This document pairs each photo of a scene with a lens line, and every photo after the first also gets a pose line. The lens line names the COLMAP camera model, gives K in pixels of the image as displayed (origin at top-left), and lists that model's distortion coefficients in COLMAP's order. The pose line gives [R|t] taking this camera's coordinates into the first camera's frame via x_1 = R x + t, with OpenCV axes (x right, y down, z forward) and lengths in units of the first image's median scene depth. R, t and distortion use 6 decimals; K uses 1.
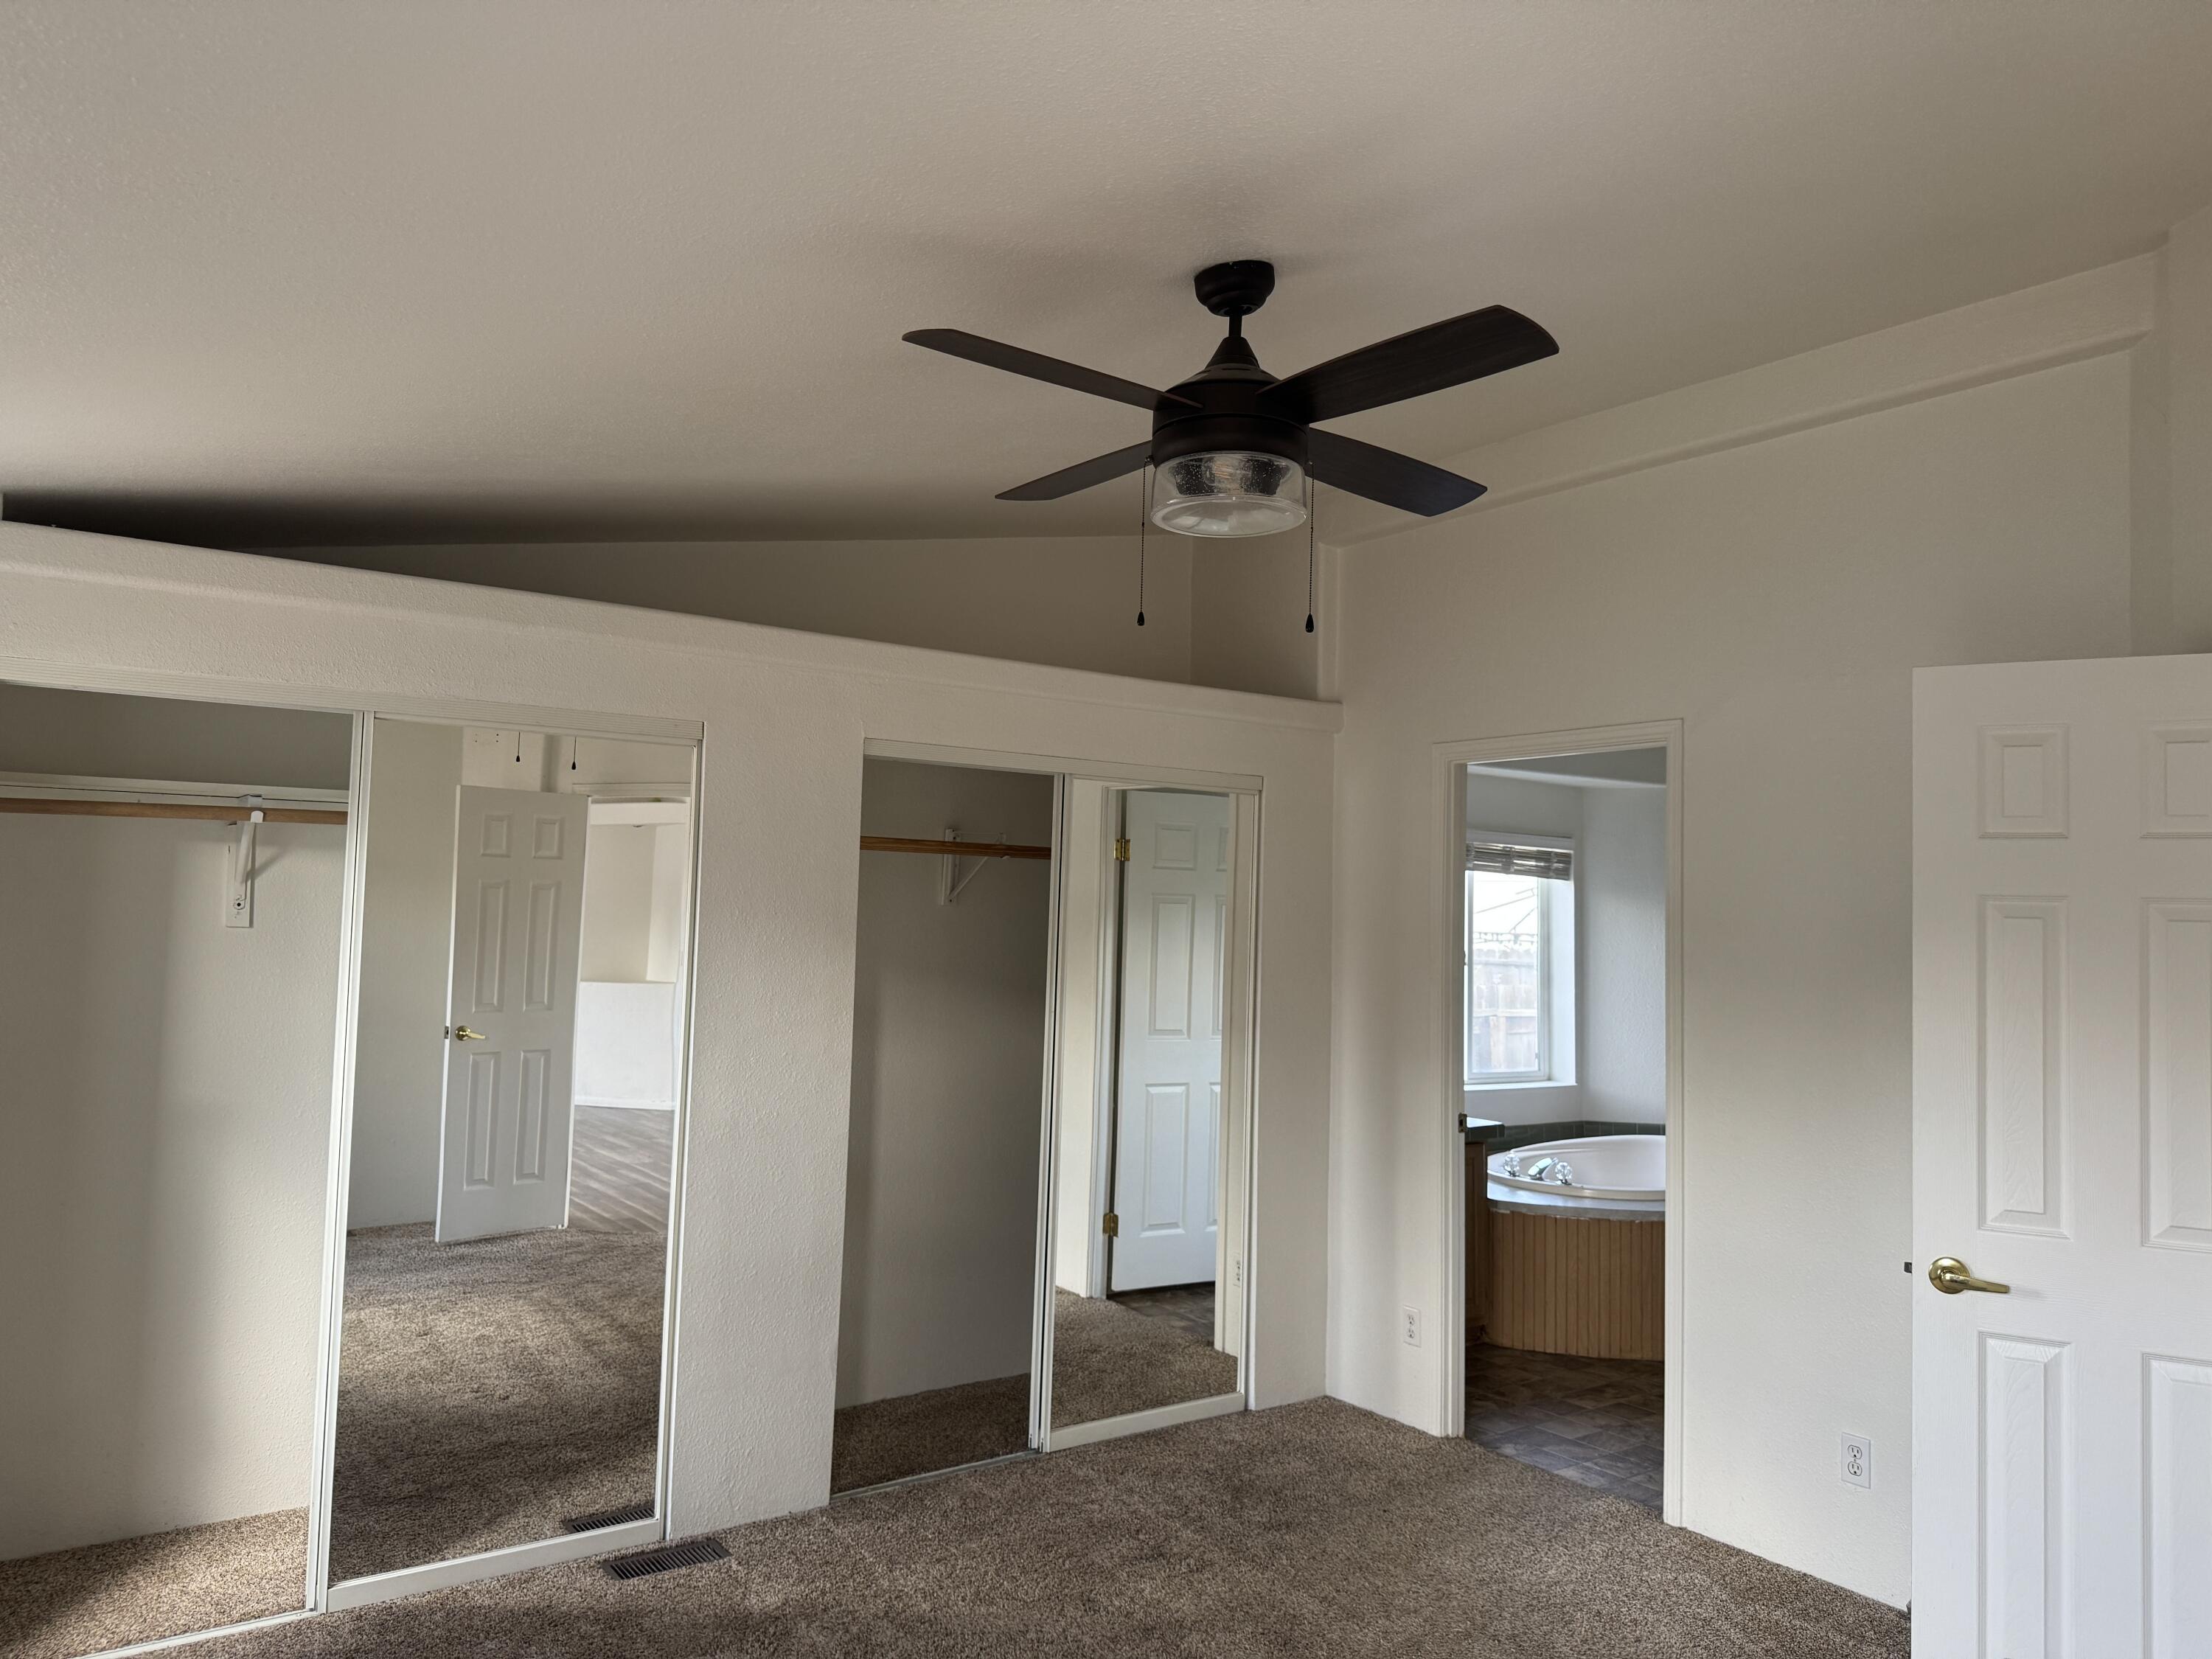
lens RADIAL K [[1560.7, 0, 1122.3], [0, 1560.7, 824.6], [0, 0, 1]] dist [0.061391, -0.091477]
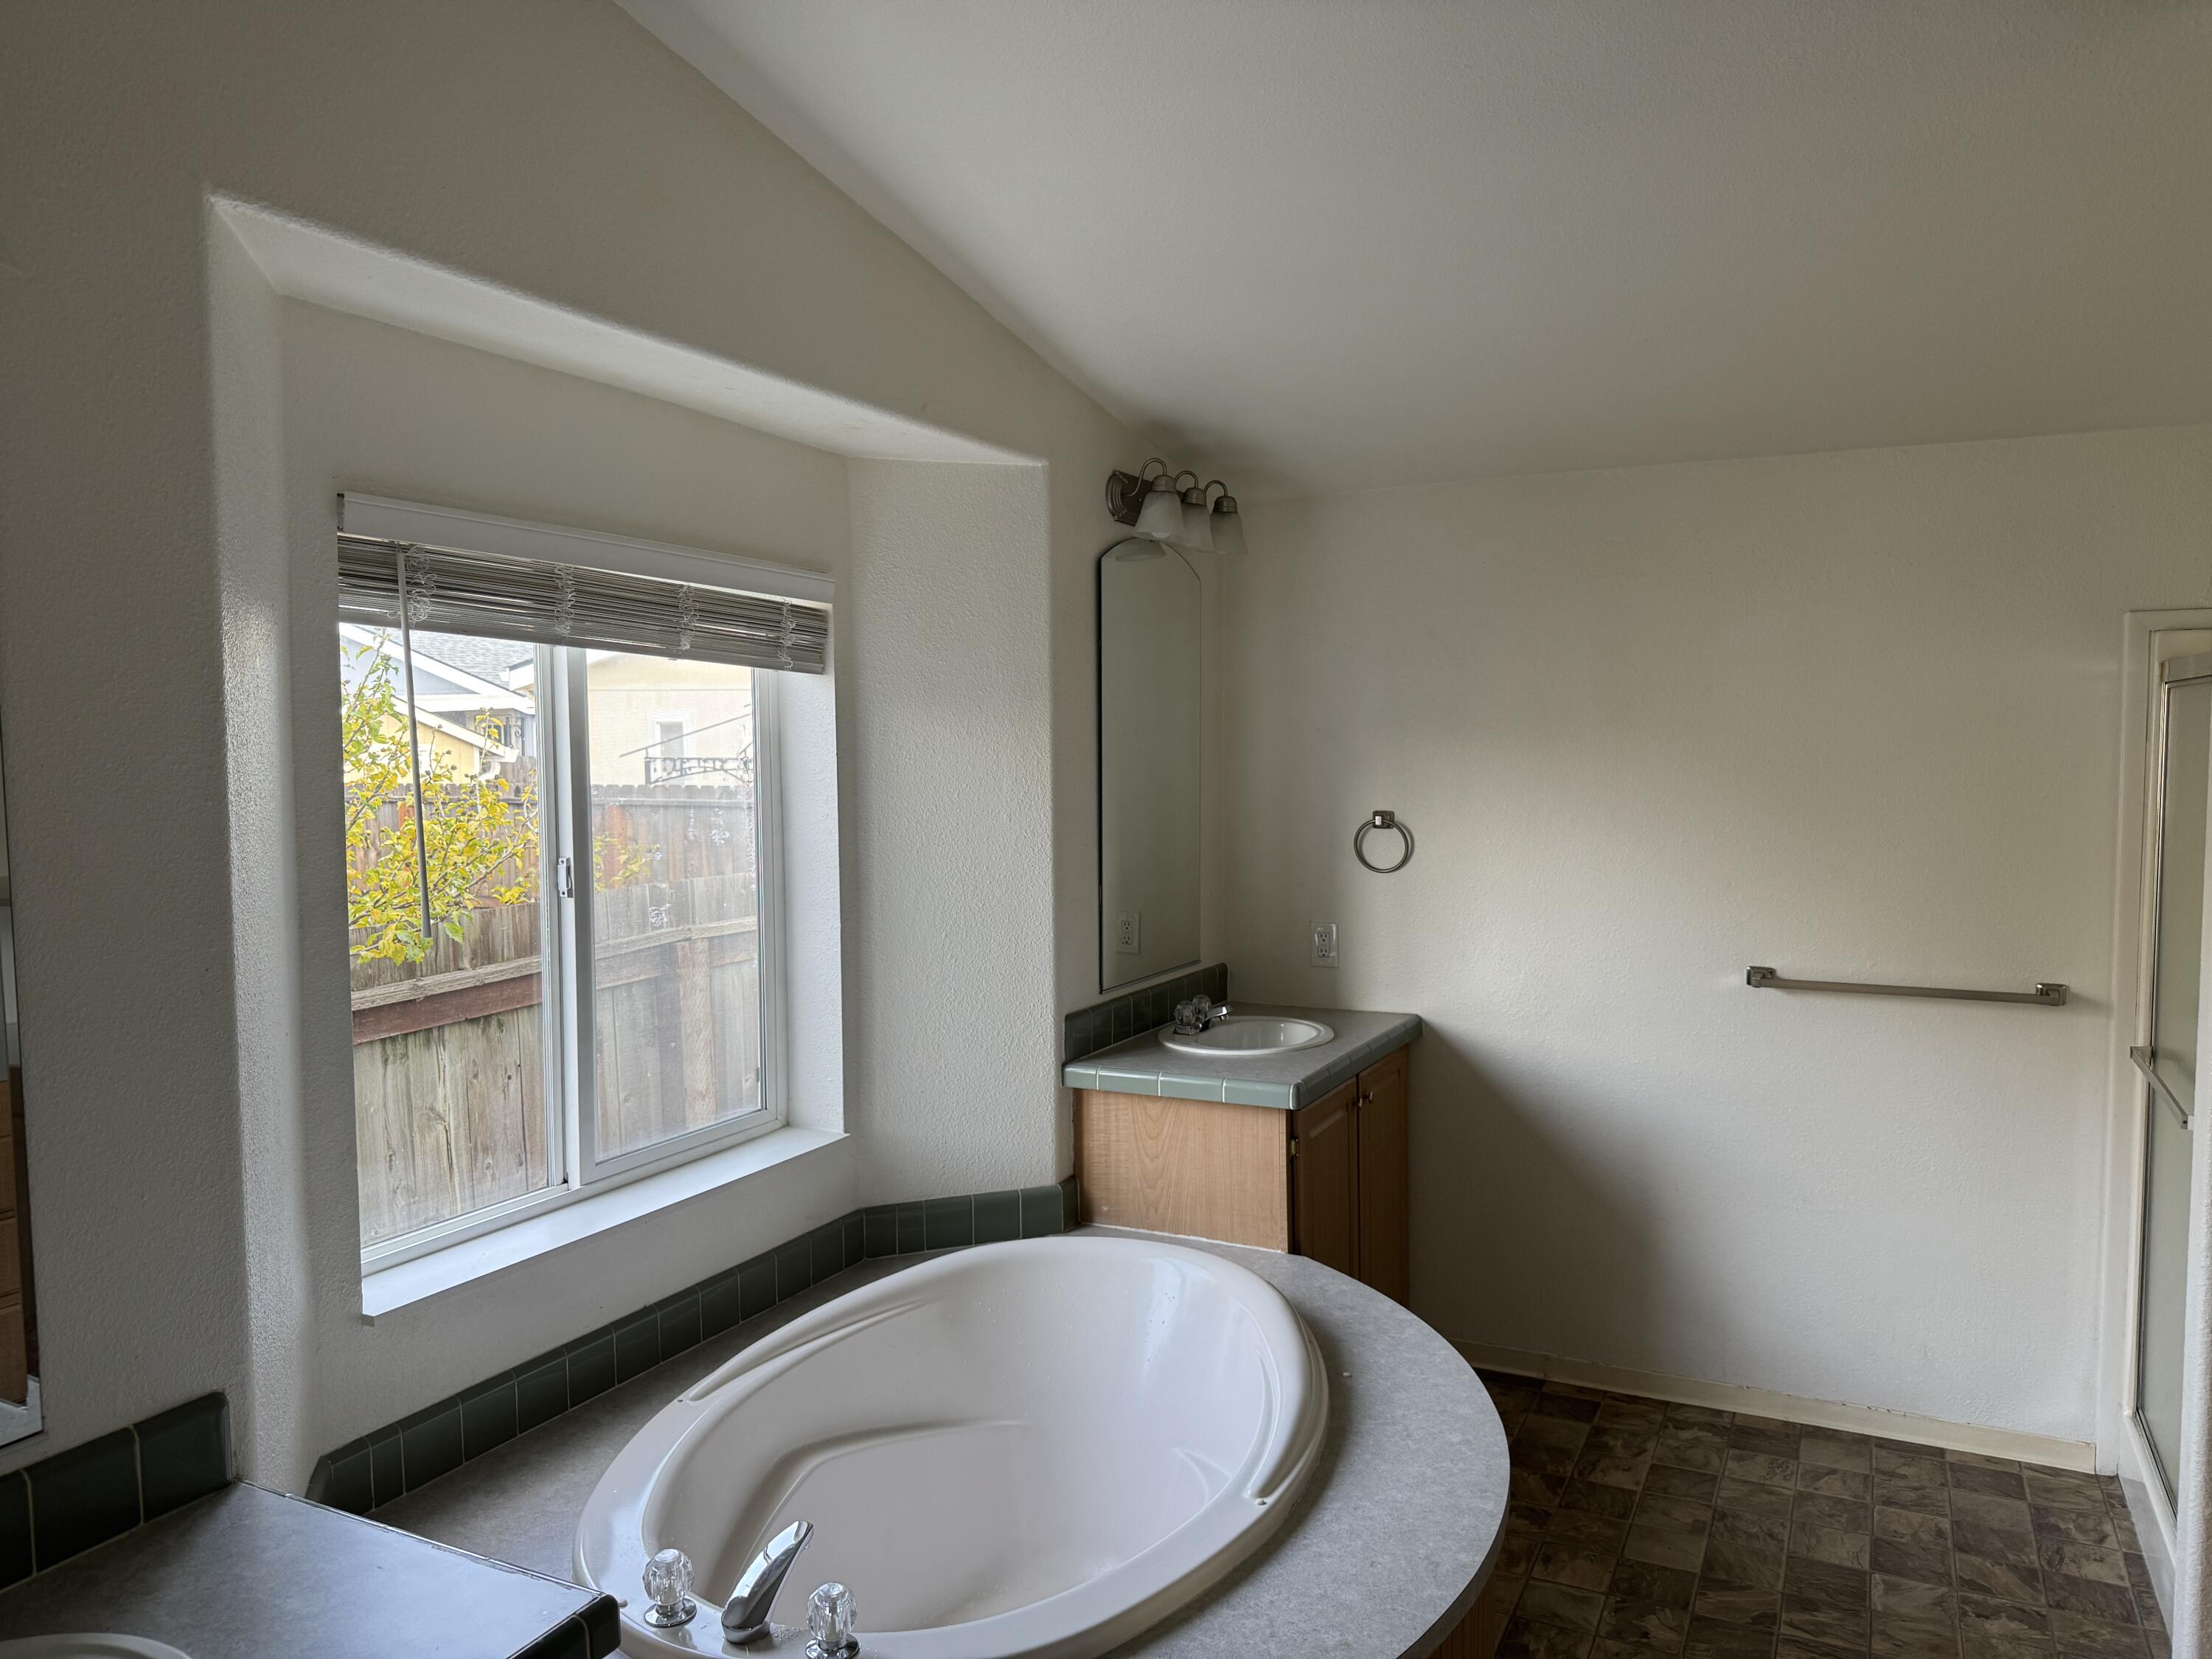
lens RADIAL K [[1560.7, 0, 1122.3], [0, 1560.7, 824.6], [0, 0, 1]] dist [0.061391, -0.091477]
pose [[0.894396, -0.054929, 0.443890, 0.152290], [-0.002108, 0.991902, 0.126990, 0.020638], [-0.447271, -0.114515, 0.887037, 0.530213]]
